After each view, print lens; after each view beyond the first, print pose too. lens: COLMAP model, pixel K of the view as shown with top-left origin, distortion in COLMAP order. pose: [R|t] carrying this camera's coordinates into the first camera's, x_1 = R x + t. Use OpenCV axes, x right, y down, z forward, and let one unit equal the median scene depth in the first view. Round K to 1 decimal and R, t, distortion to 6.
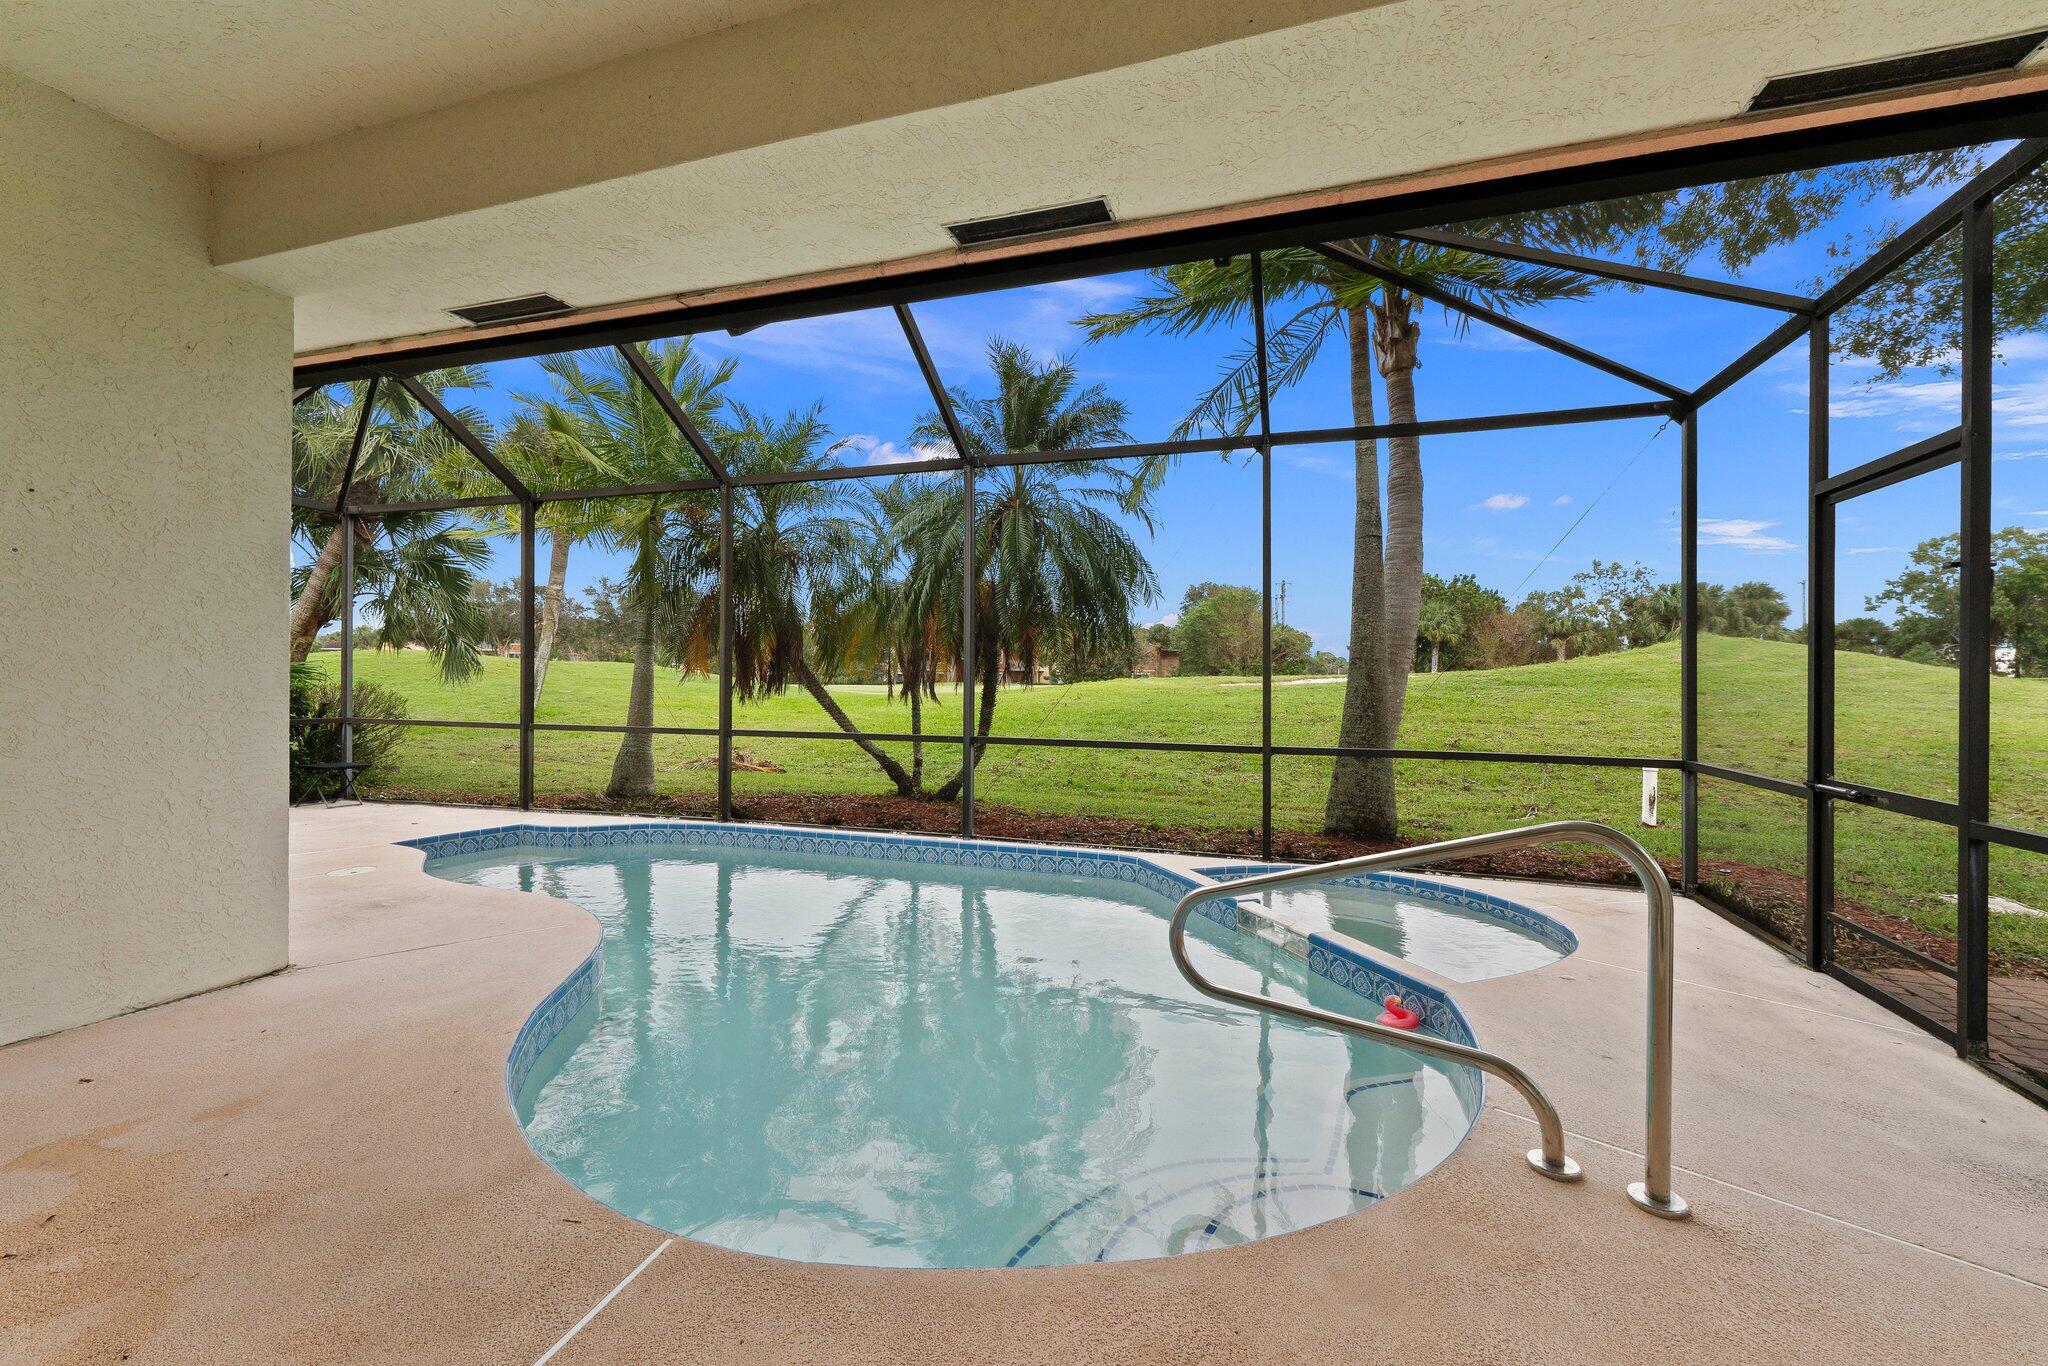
lens RADIAL K [[873.1, 0, 1021.9], [0, 873.1, 680.9], [0, 0, 1]] dist [0.003653, 0.000197]
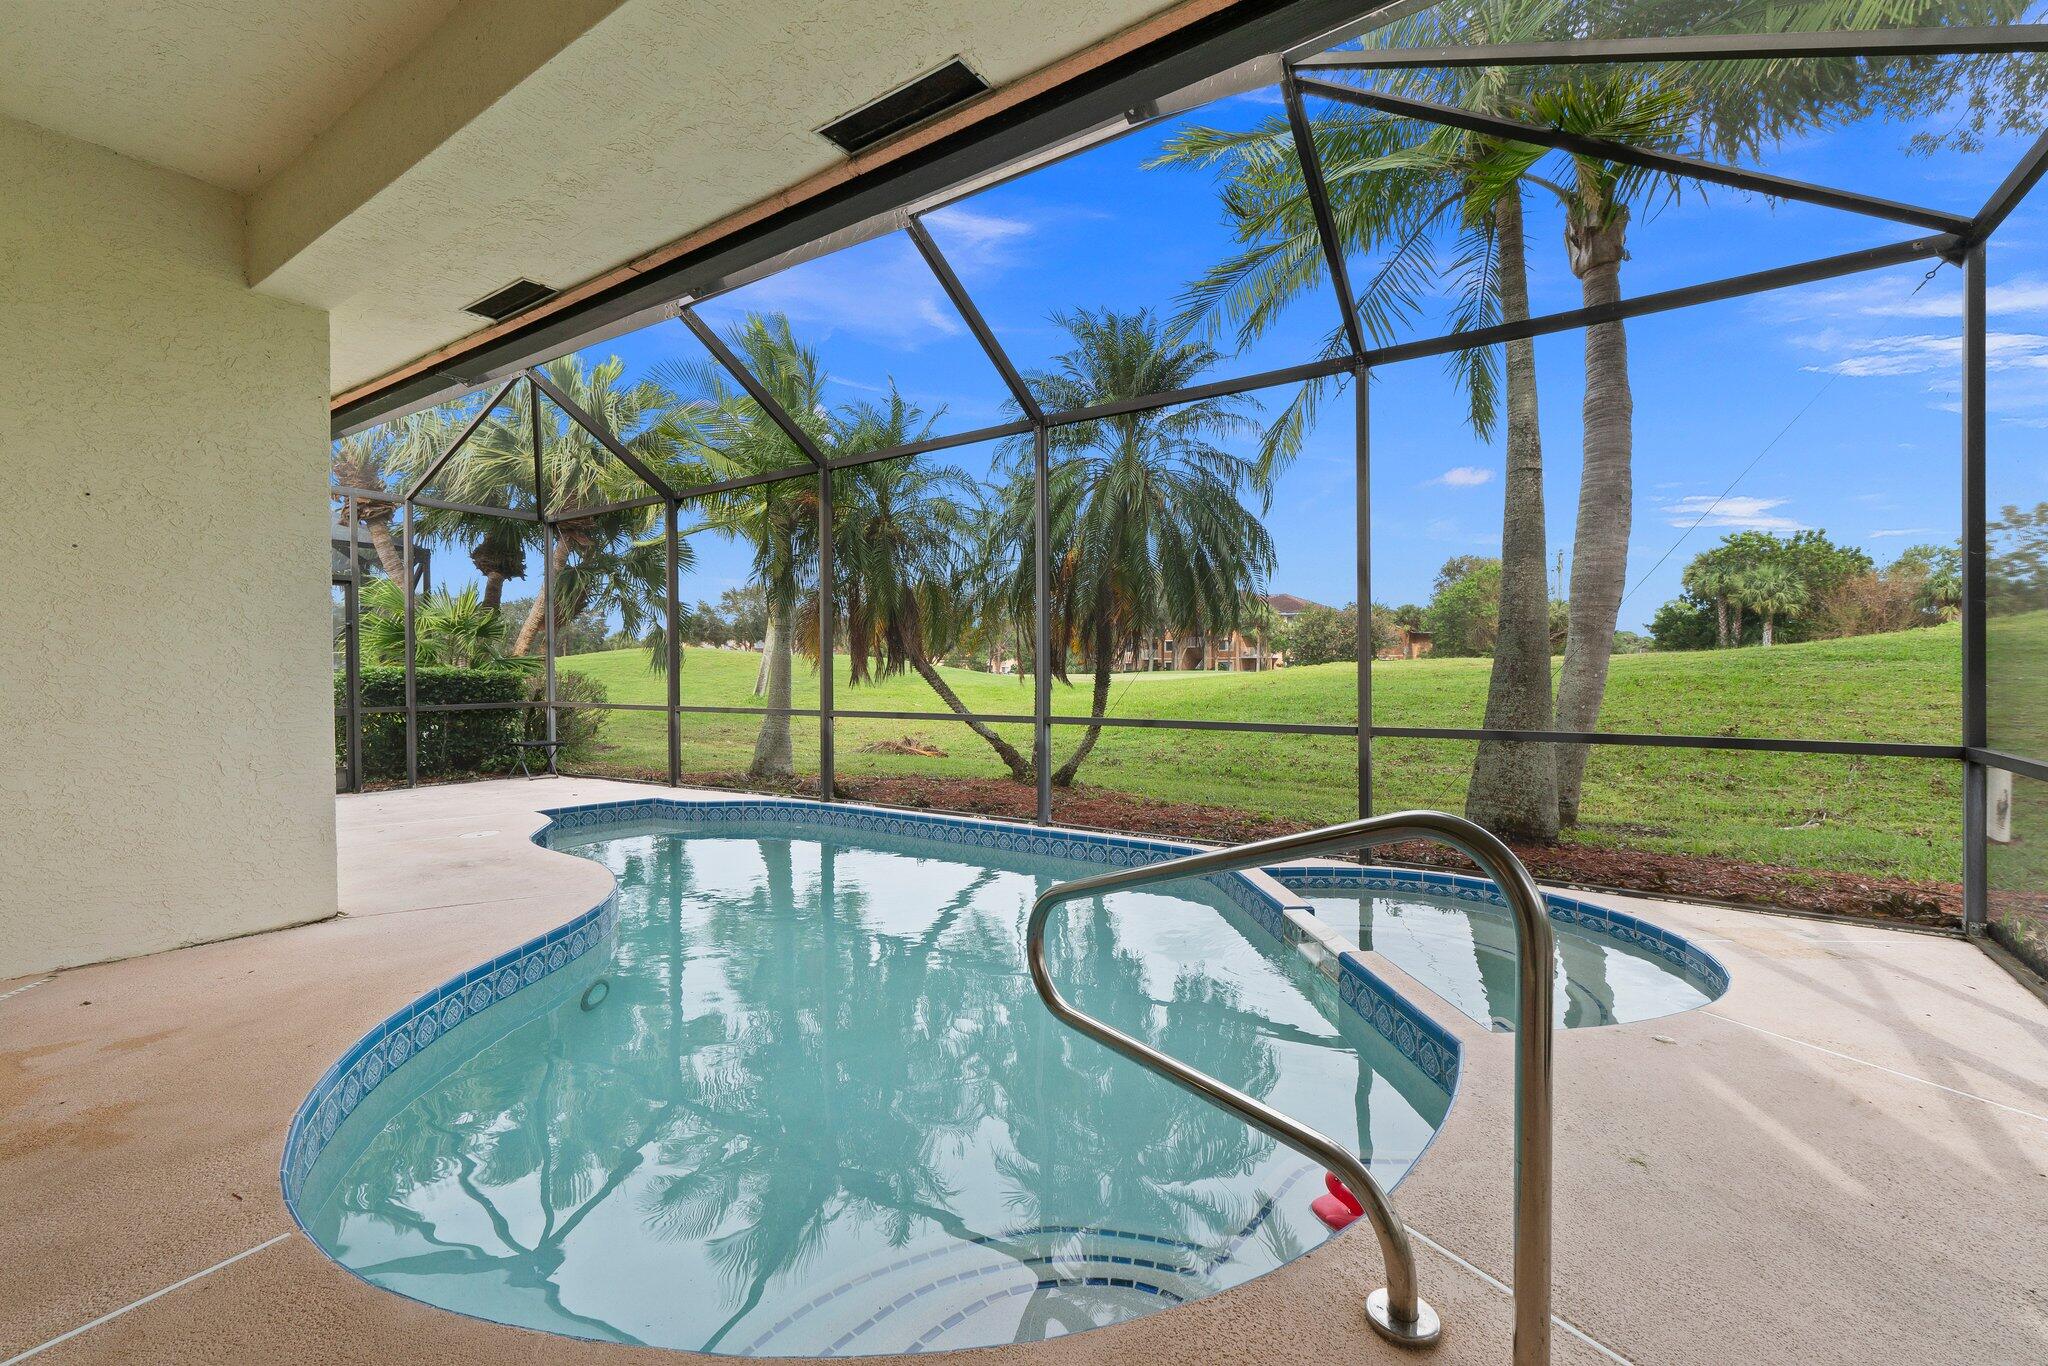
lens RADIAL K [[873.1, 0, 1024.6], [0, 873.1, 682.8], [0, 0, 1]] dist [0.003653, 0.000197]
pose [[0.963220, -0.009975, -0.268527, 0.151065], [0.013510, 0.999845, 0.011319, 0.014653], [0.268372, -0.014530, 0.963206, 0.082156]]
